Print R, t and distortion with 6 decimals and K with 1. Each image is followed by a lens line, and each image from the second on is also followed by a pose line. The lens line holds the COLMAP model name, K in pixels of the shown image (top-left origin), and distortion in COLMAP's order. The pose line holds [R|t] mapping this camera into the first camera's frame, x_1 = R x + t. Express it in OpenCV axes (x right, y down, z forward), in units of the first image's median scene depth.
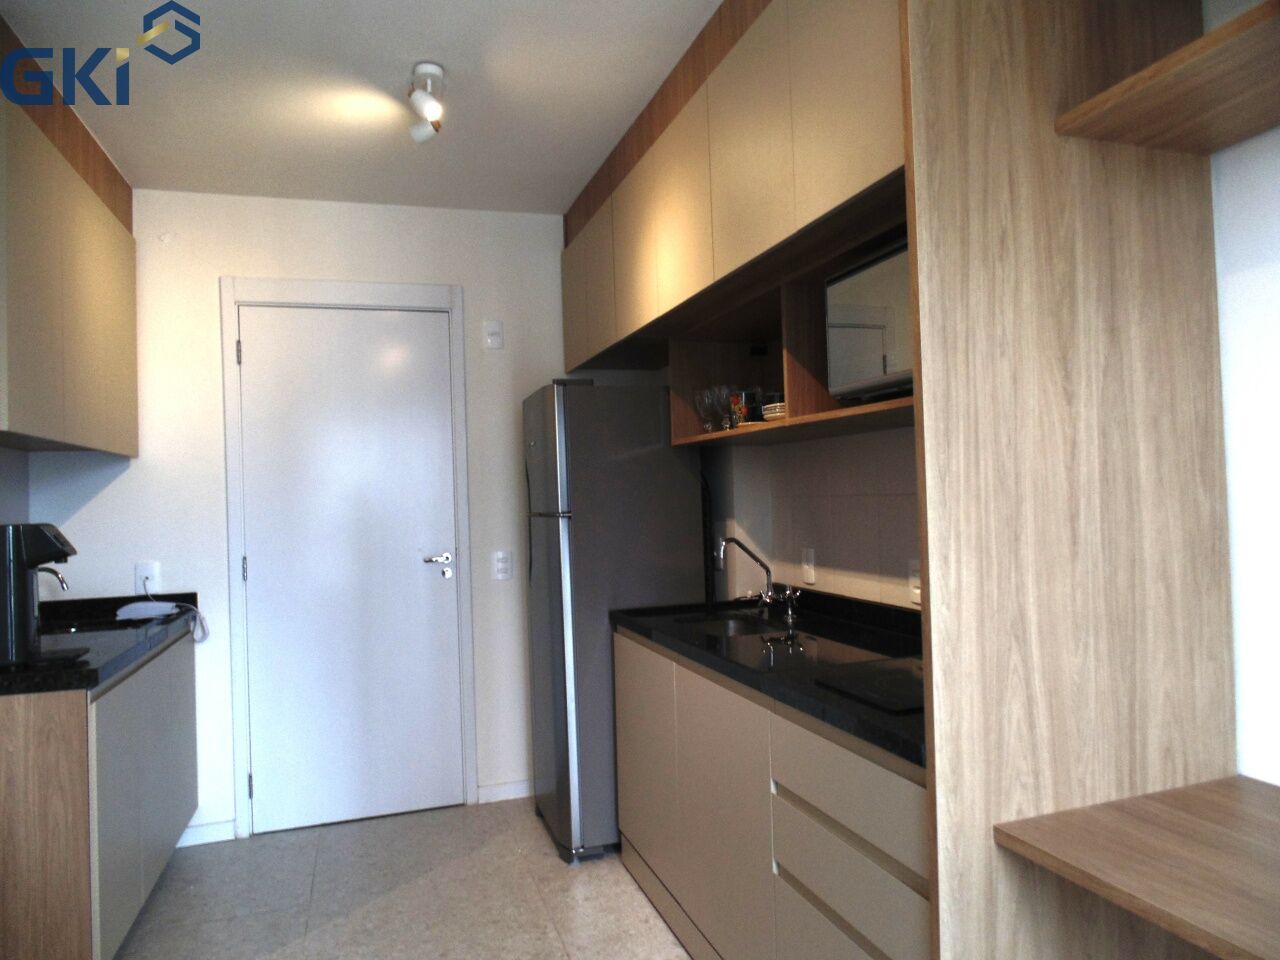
lens RADIAL K [[844.0, 0, 651.3], [0, 844.0, 482.3], [0, 0, 1]] dist [-0.006485, 0.000806]
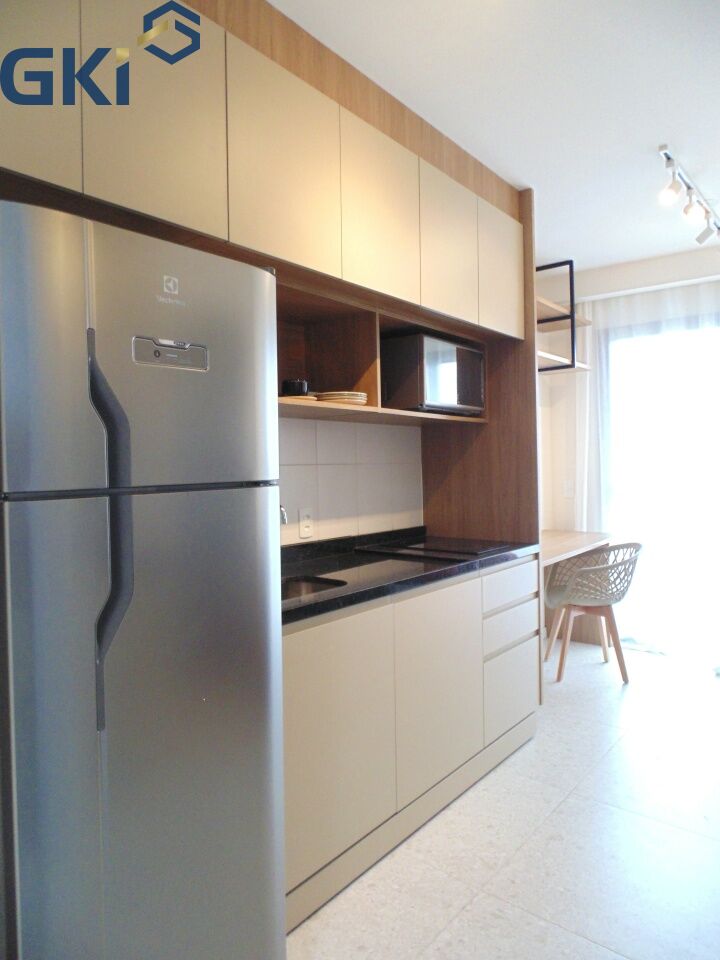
lens RADIAL K [[635.7, 0, 360.0], [0, 635.7, 480.0], [0, 0, 1]] dist [0.006958, 0.004460]
pose [[-0.527884, 0.025001, 0.848948, -0.611251], [0.027985, 0.999536, -0.012034, 0.049734], [-0.848855, 0.017405, -0.528339, 1.320610]]
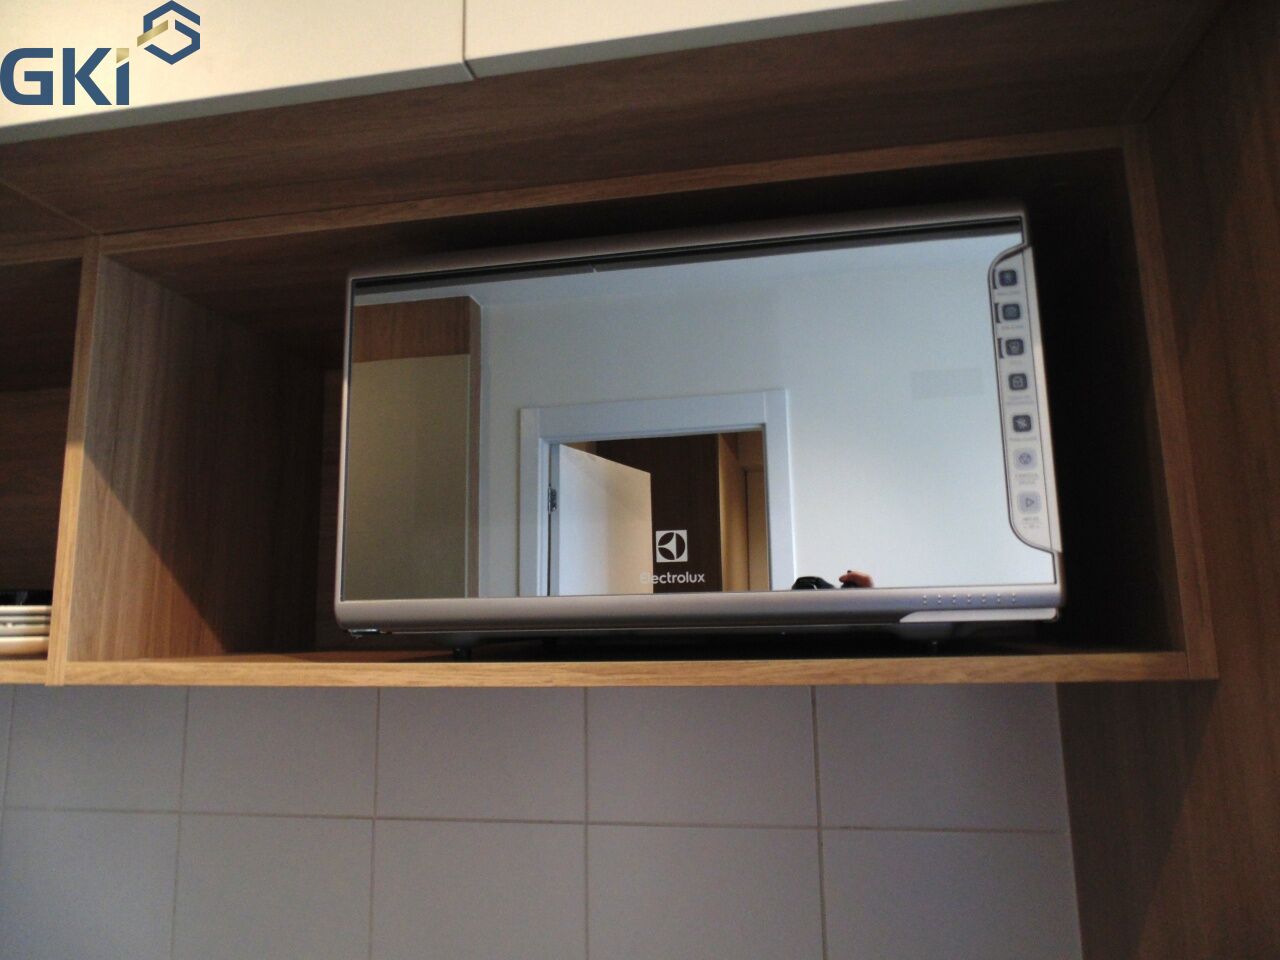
lens RADIAL K [[970.2, 0, 640.0], [0, 970.2, 480.0], [0, 0, 1]] dist [-0.004204, -0.000412]
pose [[0.508284, 0.184733, 0.841143, -0.035948], [-0.014886, 0.978461, -0.205895, -0.058231], [-0.861061, 0.092132, 0.500086, 0.519331]]
